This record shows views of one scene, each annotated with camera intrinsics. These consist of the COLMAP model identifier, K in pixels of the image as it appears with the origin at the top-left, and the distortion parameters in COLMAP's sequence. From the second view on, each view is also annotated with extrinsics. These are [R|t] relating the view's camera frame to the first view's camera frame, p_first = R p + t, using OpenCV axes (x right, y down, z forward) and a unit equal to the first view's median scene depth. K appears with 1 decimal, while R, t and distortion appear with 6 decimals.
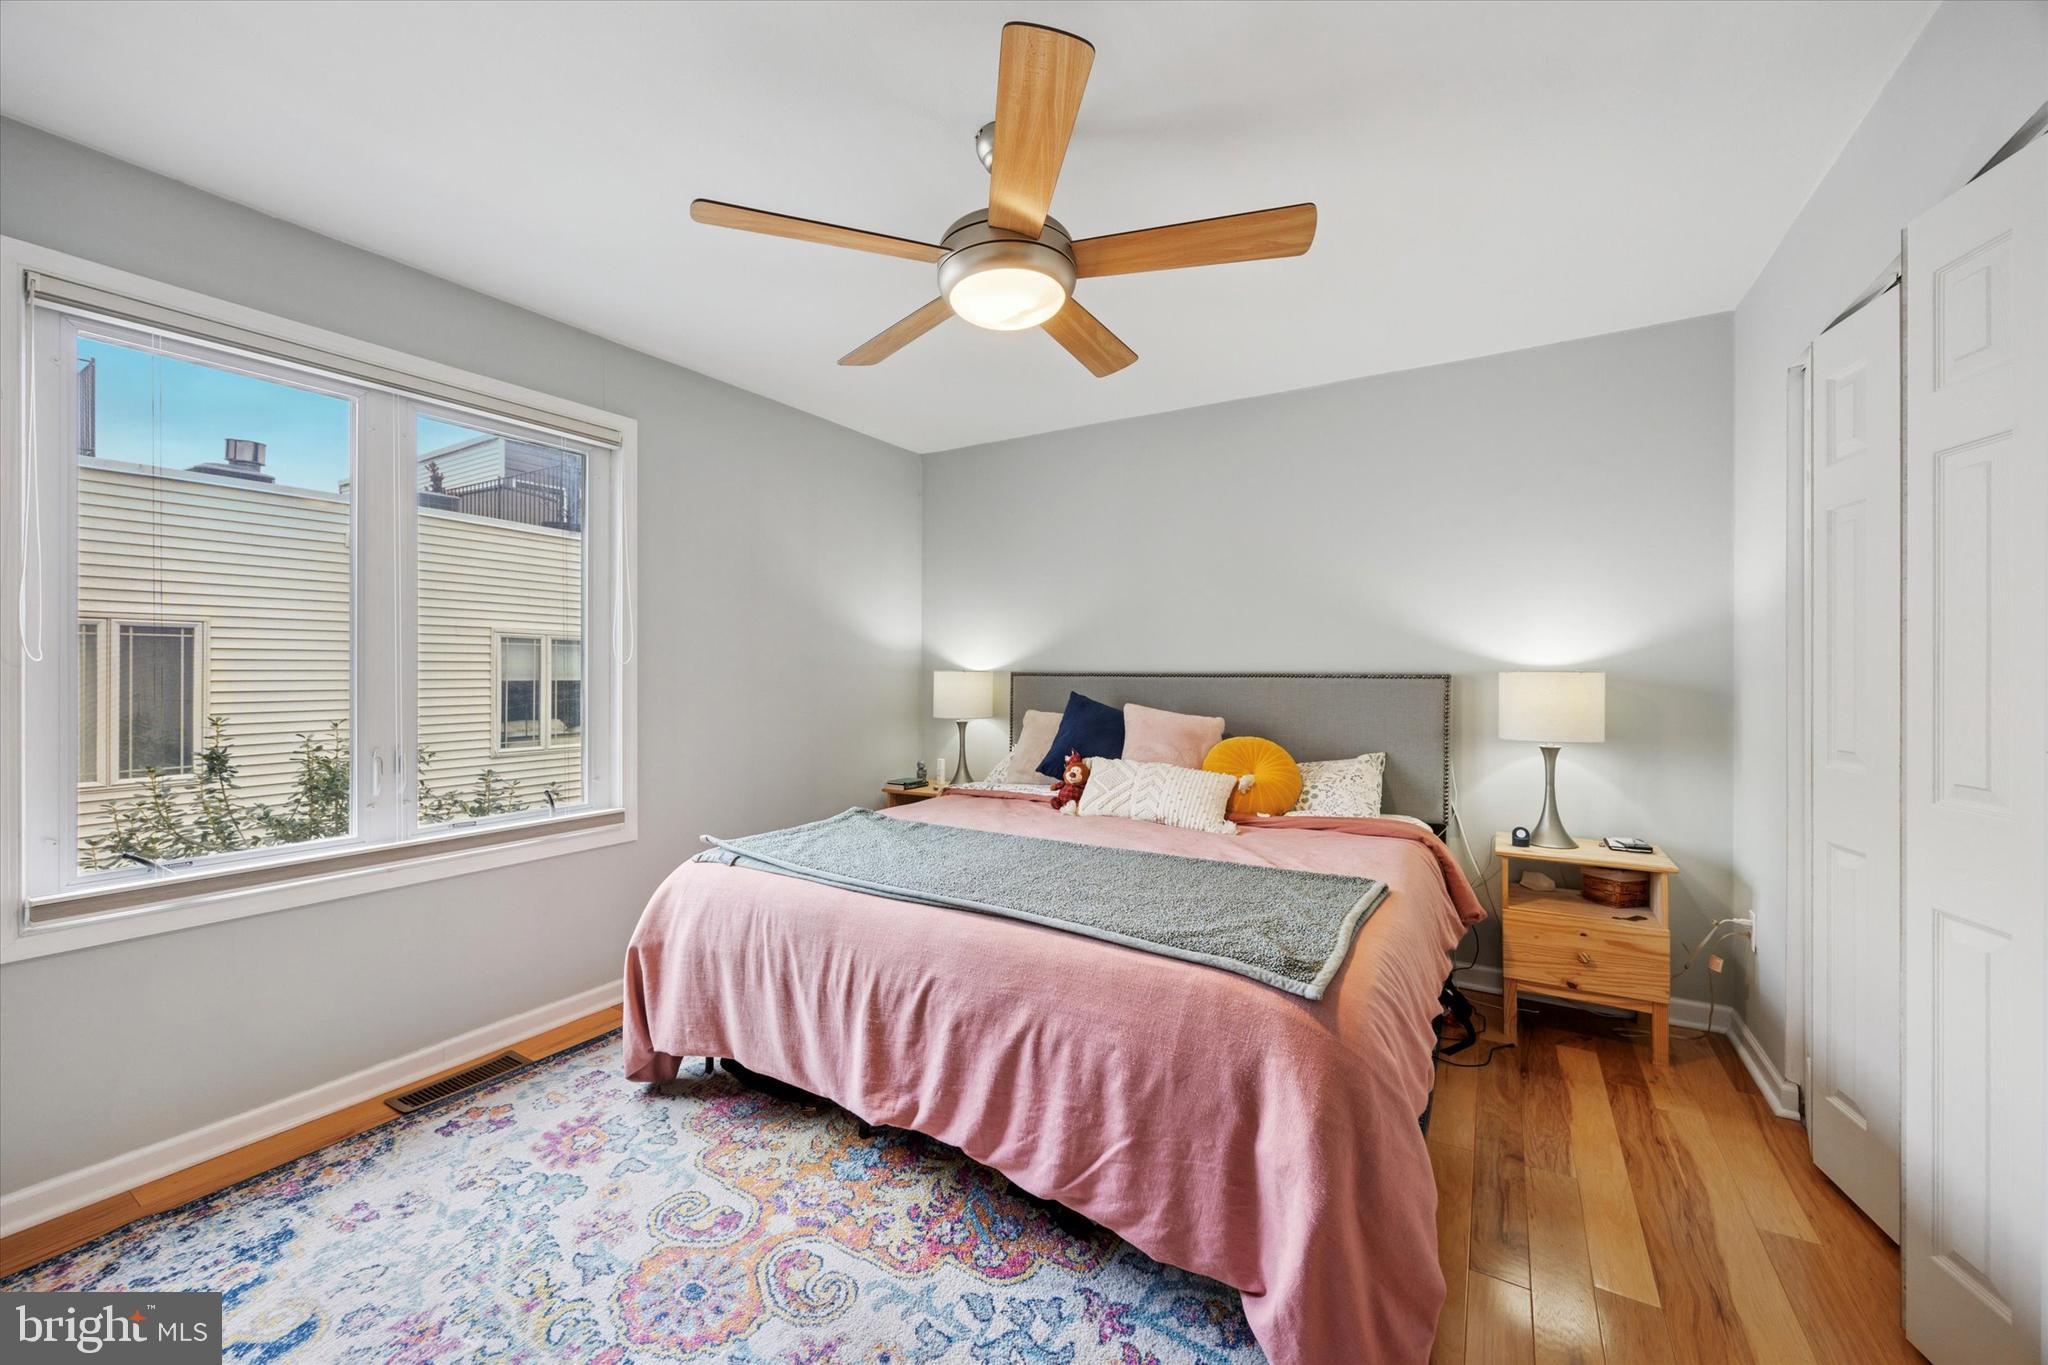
lens RADIAL K [[786.3, 0, 1018.3], [0, 786.3, 675.5], [0, 0, 1]] dist [-0.004127, 0.000813]
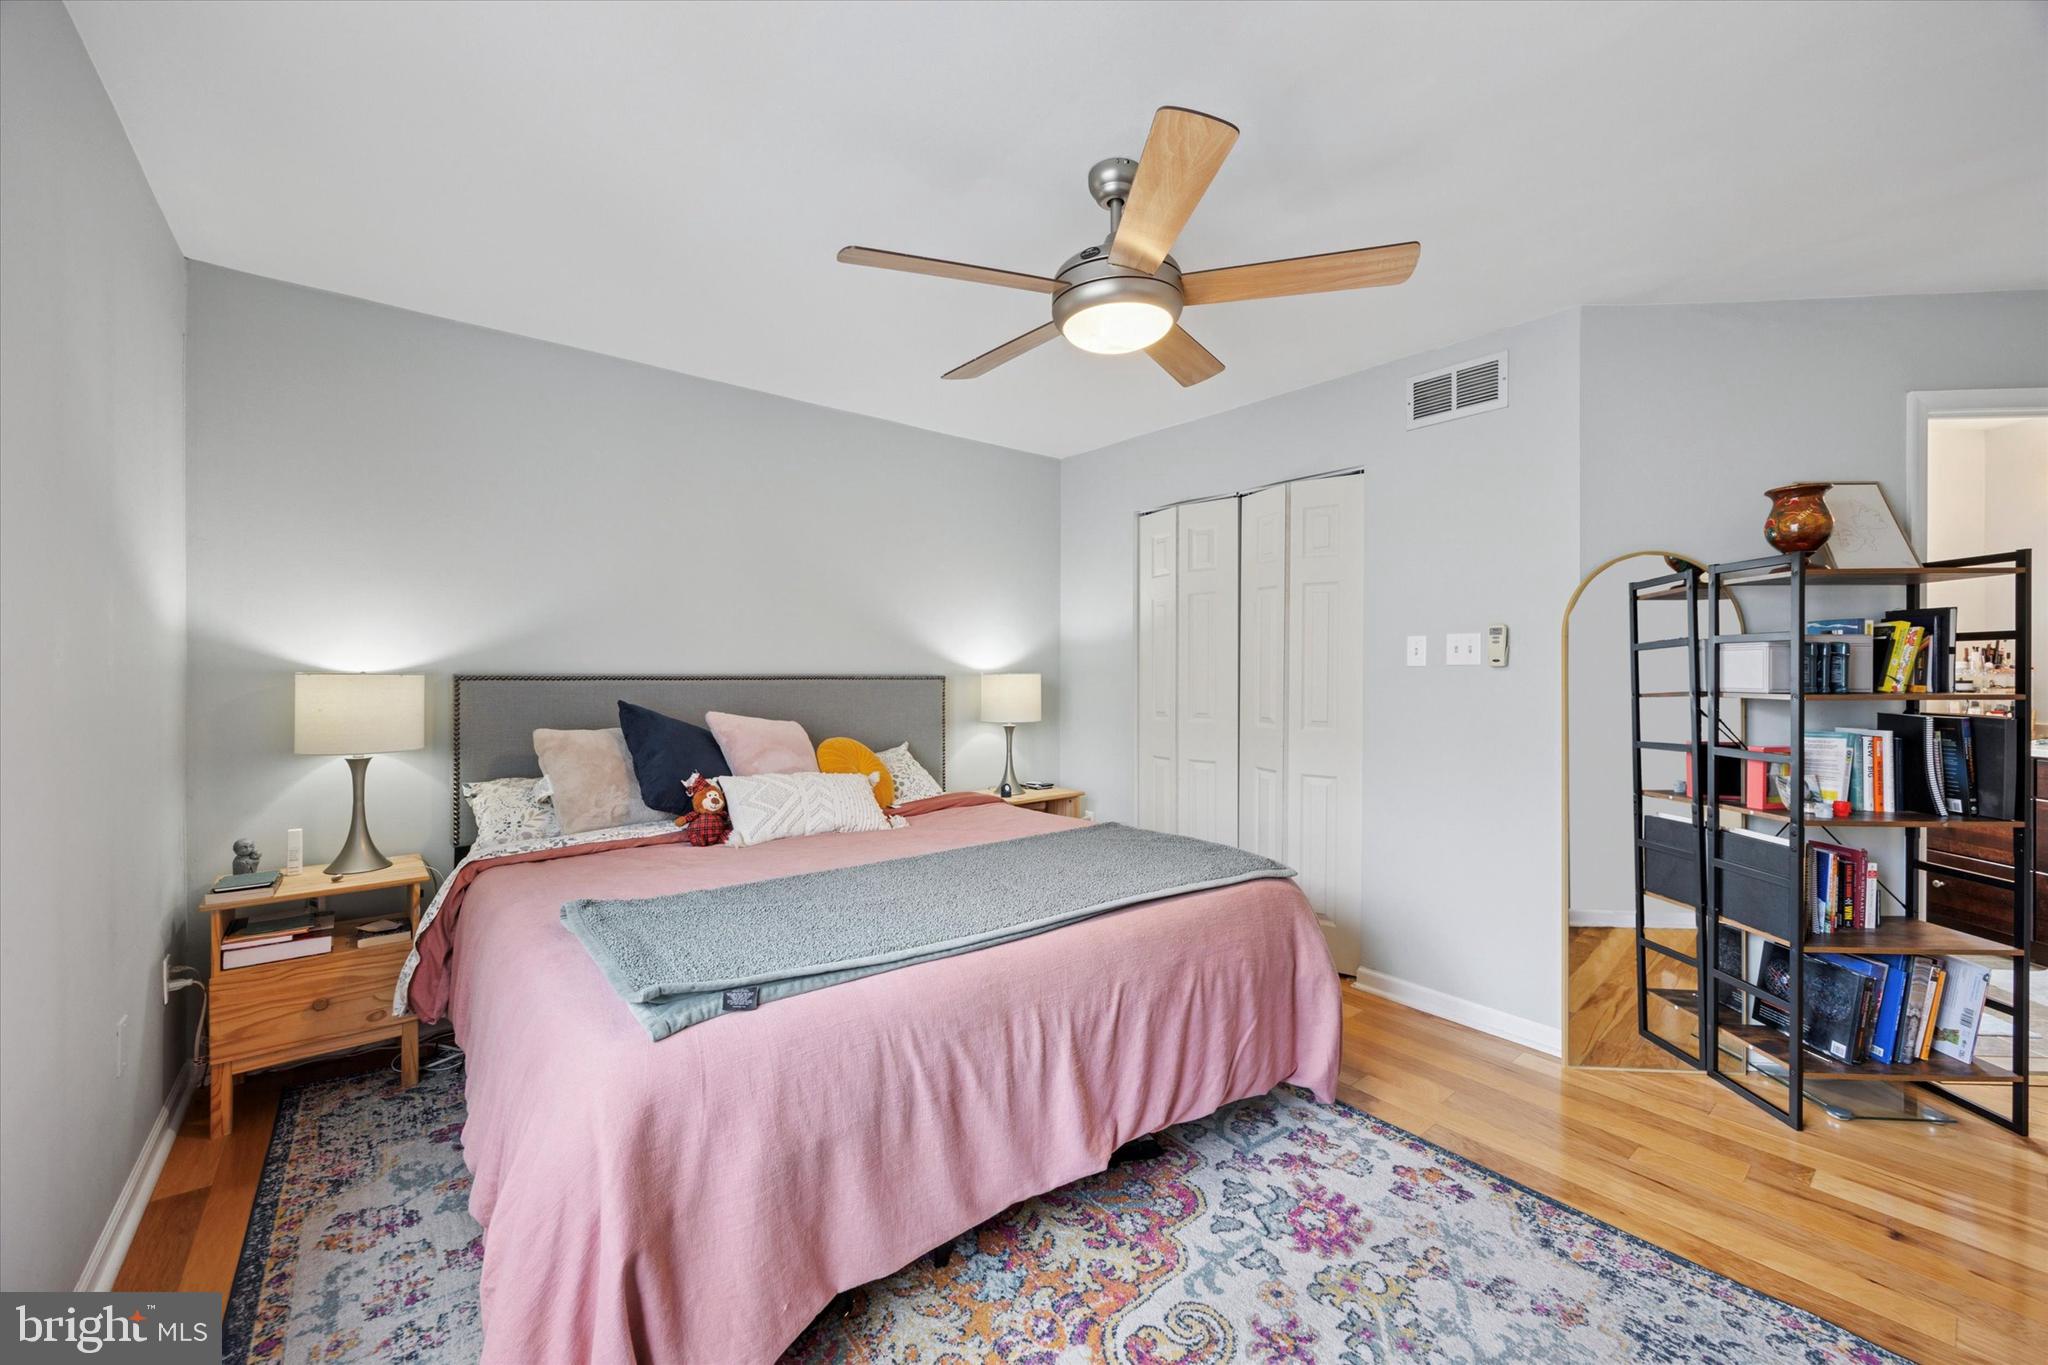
lens RADIAL K [[786.3, 0, 1014.5], [0, 786.3, 674.7], [0, 0, 1]] dist [-0.004127, 0.000813]
pose [[0.344028, -0.003831, 0.938951, -1.059837], [0.002419, 0.999992, 0.003194, -0.012811], [-0.938956, 0.001172, 0.344035, 0.761154]]
